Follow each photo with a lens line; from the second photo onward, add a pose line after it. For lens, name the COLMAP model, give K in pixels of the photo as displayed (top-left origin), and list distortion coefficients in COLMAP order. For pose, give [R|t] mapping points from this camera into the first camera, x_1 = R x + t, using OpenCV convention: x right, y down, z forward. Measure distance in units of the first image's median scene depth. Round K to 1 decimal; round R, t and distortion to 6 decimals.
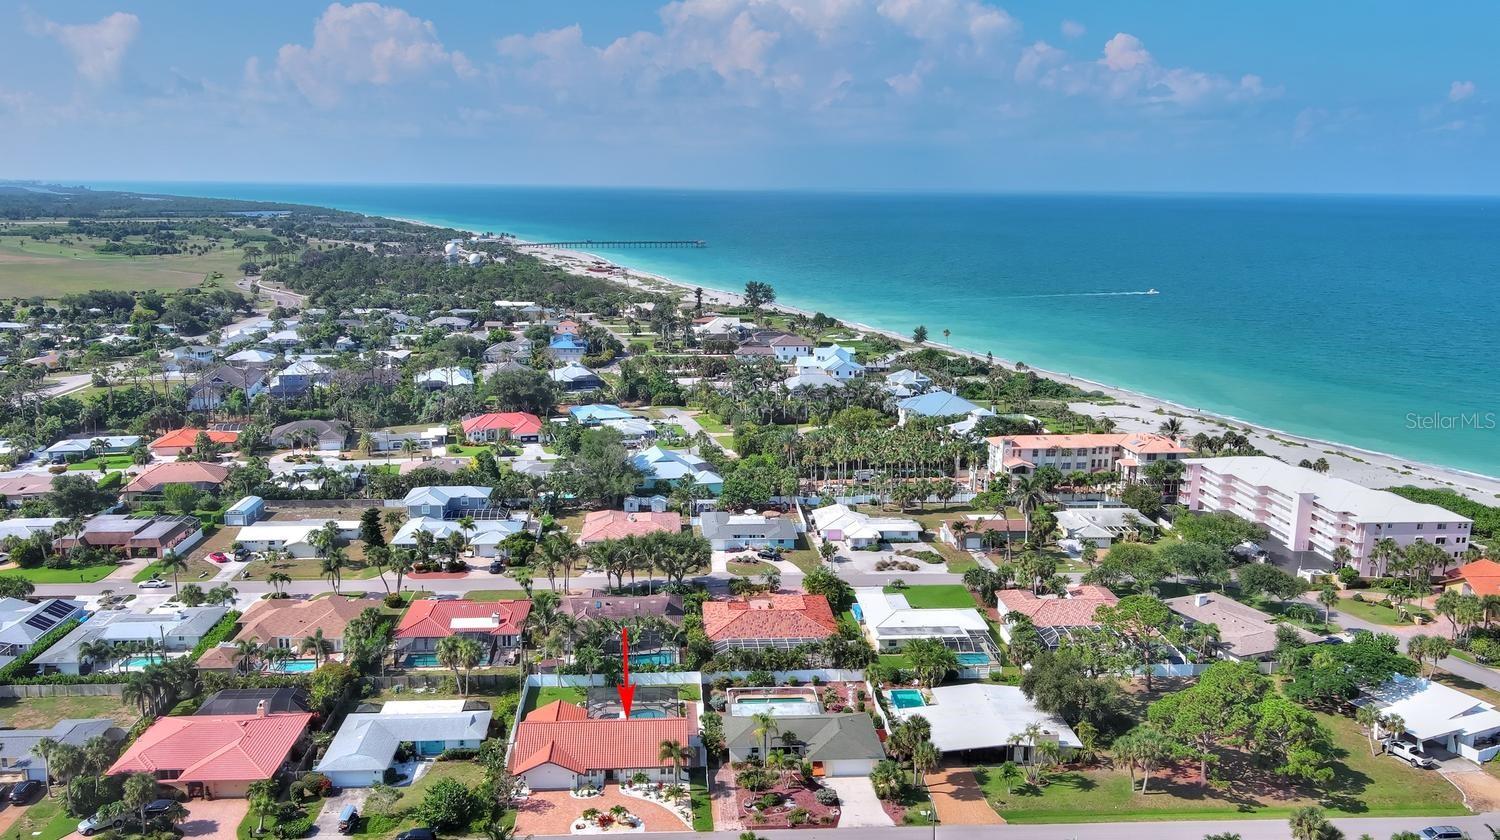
lens RADIAL K [[1205.8, 0, 747.7], [0, 1205.8, 421.0], [0, 0, 1]] dist [0.027213, -0.053748]
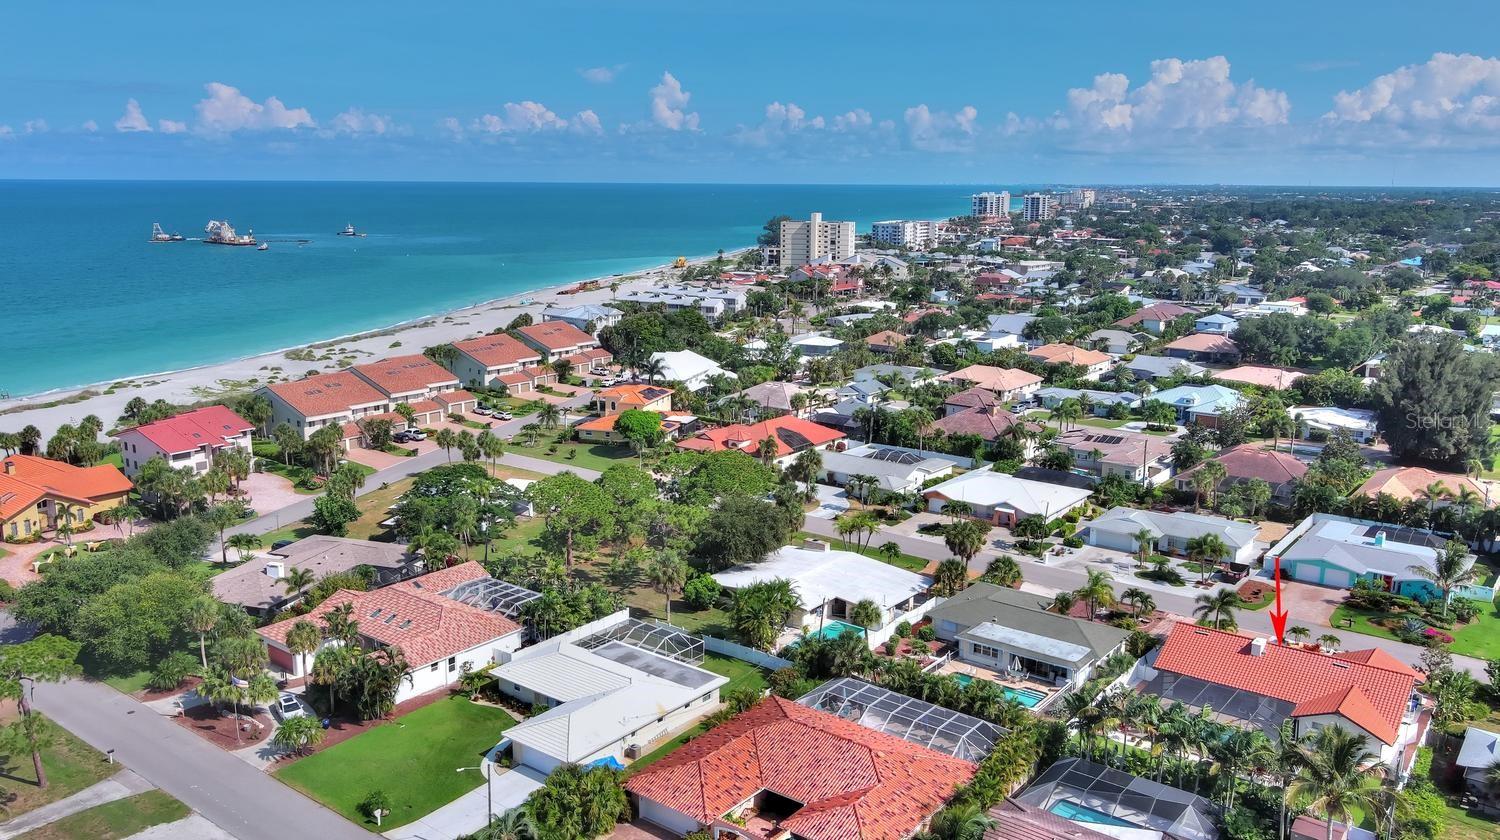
lens RADIAL K [[1175.8, 0, 746.9], [0, 1175.8, 408.4], [0, 0, 1]] dist [0.022492, -0.037550]
pose [[-0.743170, -0.143414, 0.653553, -0.258234], [0.116729, 0.933992, 0.337687, -0.139032], [-0.658843, 0.327247, -0.677374, 1.328139]]
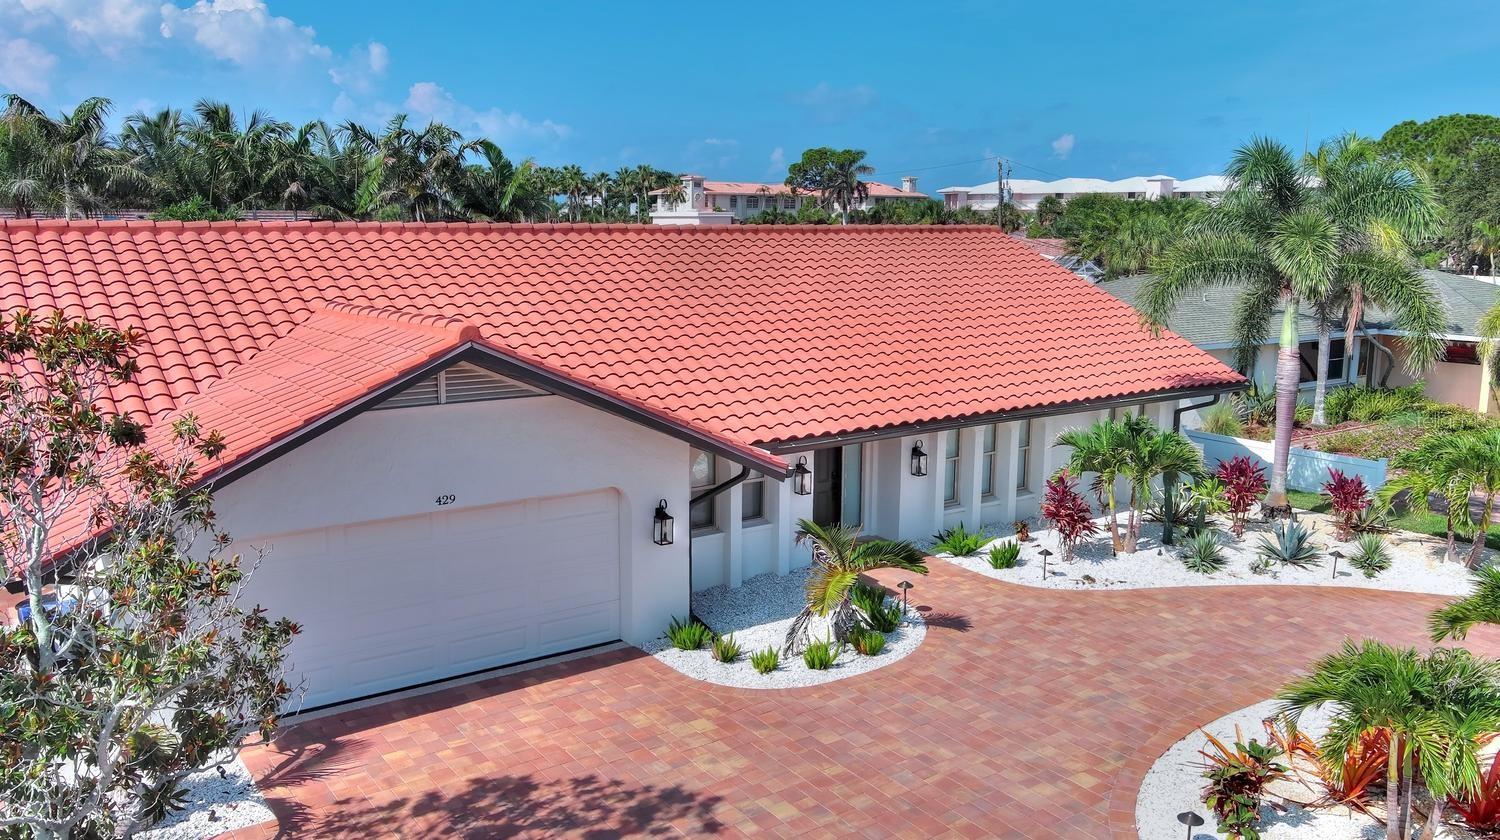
lens RADIAL K [[1175.8, 0, 746.9], [0, 1175.8, 408.4], [0, 0, 1]] dist [0.022492, -0.037550]
pose [[0.853498, -0.085336, 0.514061, -0.145500], [0.102240, 0.994749, -0.004617, 0.217541], [-0.510967, 0.056498, 0.857741, 0.690130]]
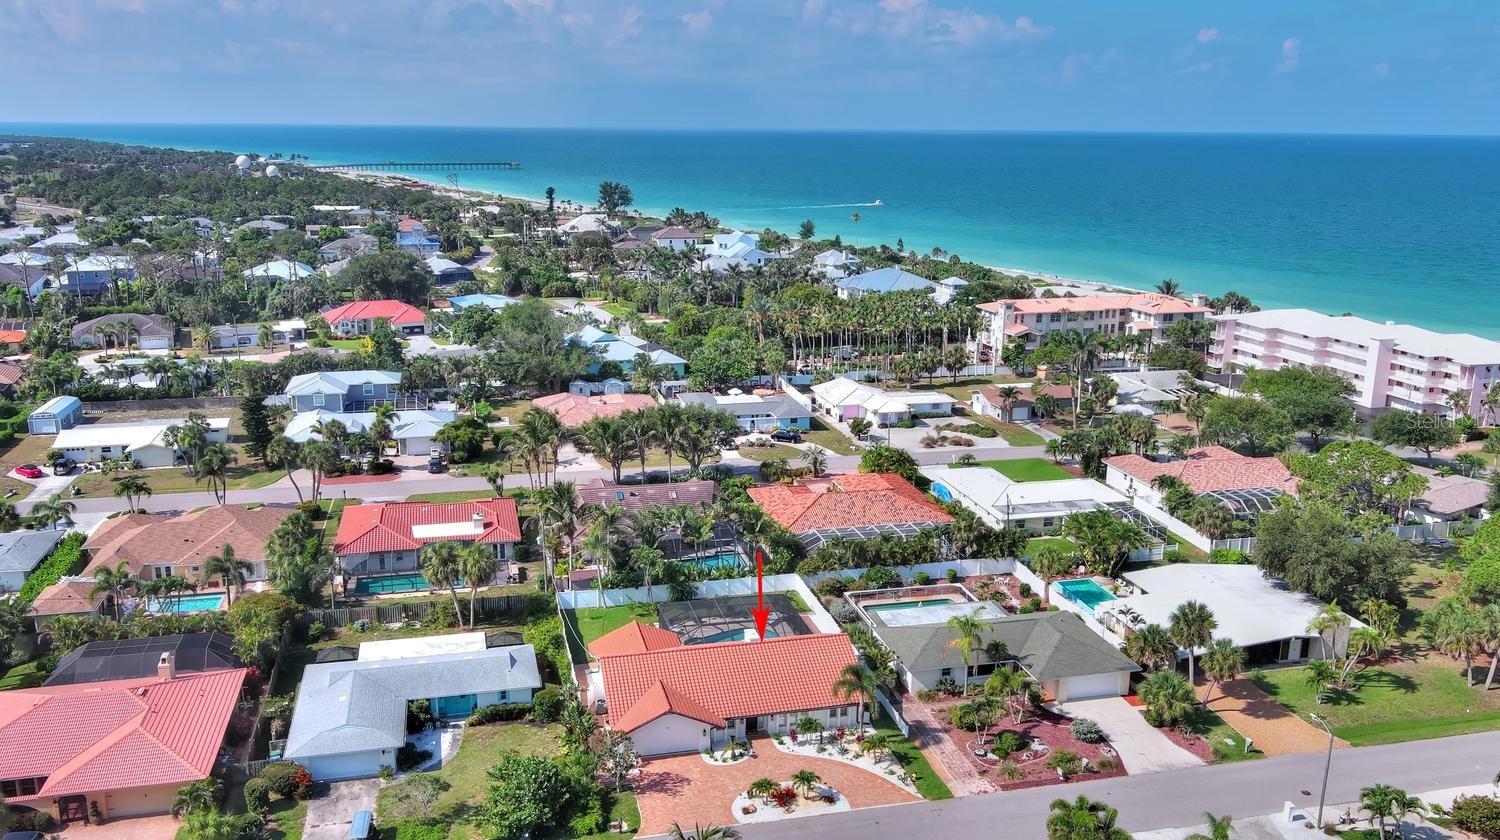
lens RADIAL K [[1205.8, 0, 747.7], [0, 1205.8, 421.0], [0, 0, 1]] dist [0.027213, -0.053748]
pose [[0.985671, -0.042105, 0.163342, -0.166998], [0.034294, 0.998143, 0.050348, 0.075175], [-0.165158, -0.044025, 0.985284, 0.285173]]
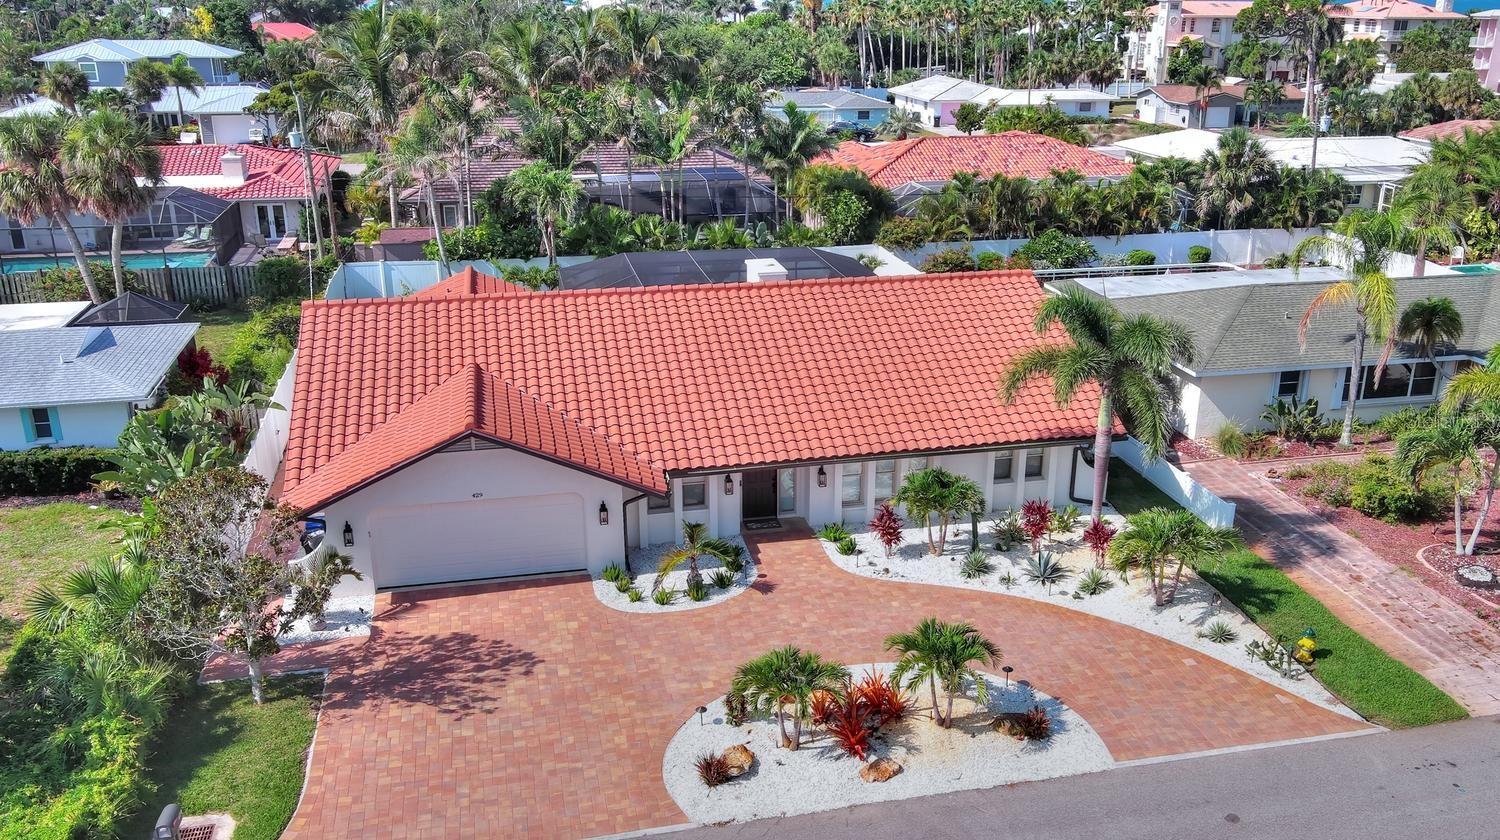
lens RADIAL K [[1274.1, 0, 808.0], [0, 1274.1, 442.3], [0, 0, 1]] dist [0.033480, -0.088290]
pose [[0.985226, -0.059538, 0.160580, -0.109752], [0.034694, 0.987570, 0.153300, 0.192022], [-0.167711, -0.145464, 0.975045, 0.603323]]
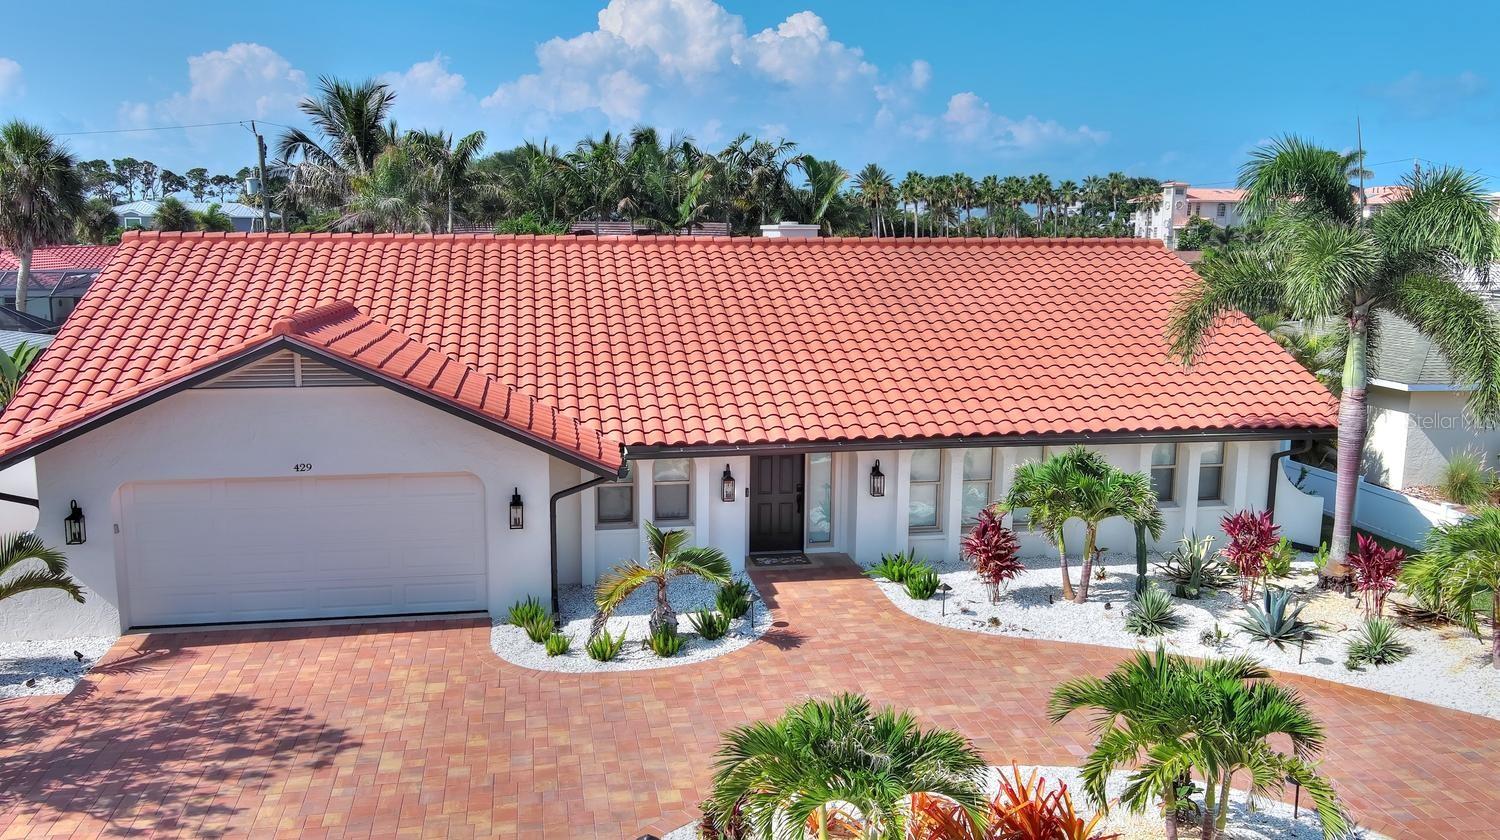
lens RADIAL K [[1175.8, 0, 746.9], [0, 1175.8, 408.4], [0, 0, 1]] dist [0.022492, -0.037550]
pose [[0.993807, -0.018903, 0.109498, -0.102213], [0.023391, 0.998932, -0.039857, 0.220737], [-0.108628, 0.042171, 0.993188, 0.672526]]
